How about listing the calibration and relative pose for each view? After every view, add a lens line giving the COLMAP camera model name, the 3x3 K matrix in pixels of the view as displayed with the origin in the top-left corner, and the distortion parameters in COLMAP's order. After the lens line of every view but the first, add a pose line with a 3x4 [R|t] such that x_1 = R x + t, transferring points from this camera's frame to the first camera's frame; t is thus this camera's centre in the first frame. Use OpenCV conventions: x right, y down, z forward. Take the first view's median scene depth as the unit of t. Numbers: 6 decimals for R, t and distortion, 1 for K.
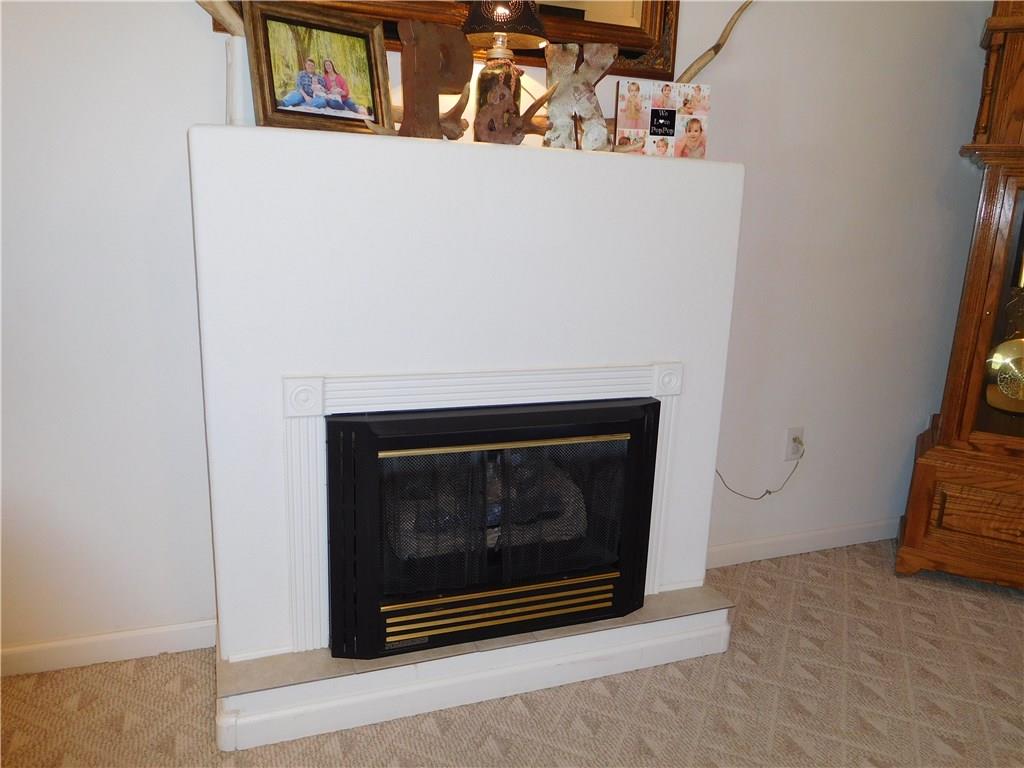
lens RADIAL K [[772.4, 0, 512.0], [0, 772.4, 384.0], [0, 0, 1]] dist [-0.000027, 0.001343]
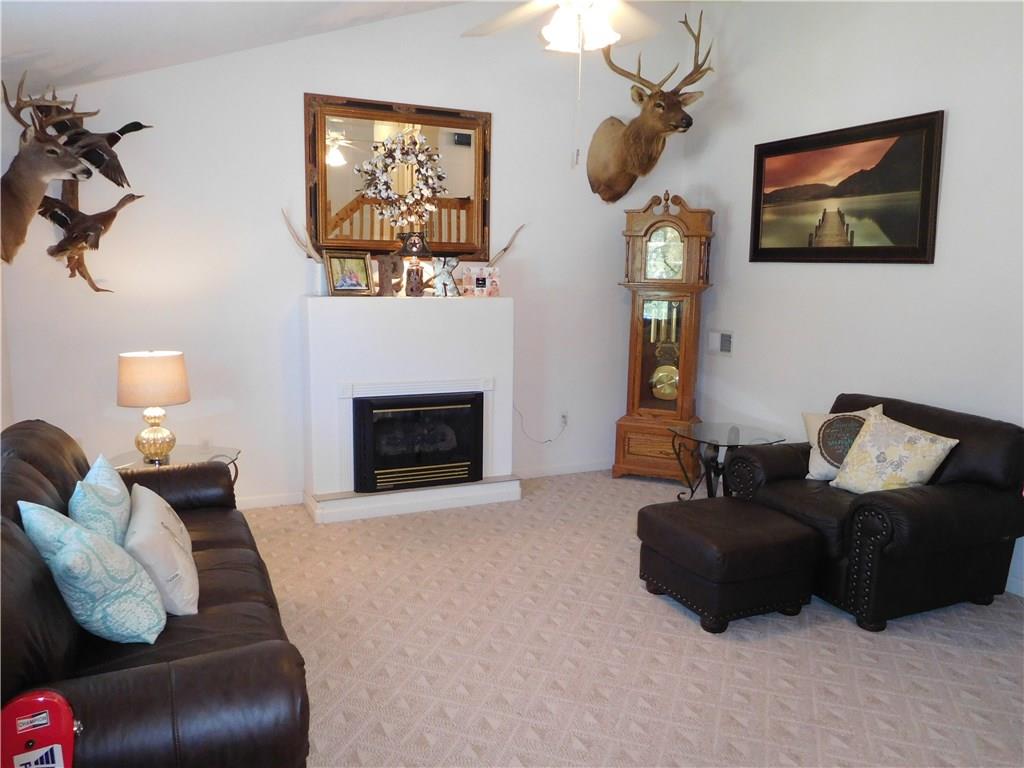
lens RADIAL K [[772.4, 0, 512.0], [0, 772.4, 384.0], [0, 0, 1]] dist [-0.000027, 0.001343]
pose [[0.997376, -0.033507, 0.064175, 0.131171], [0.038694, 0.995932, -0.081380, 0.214295], [-0.061187, 0.083649, 0.994615, -1.587891]]
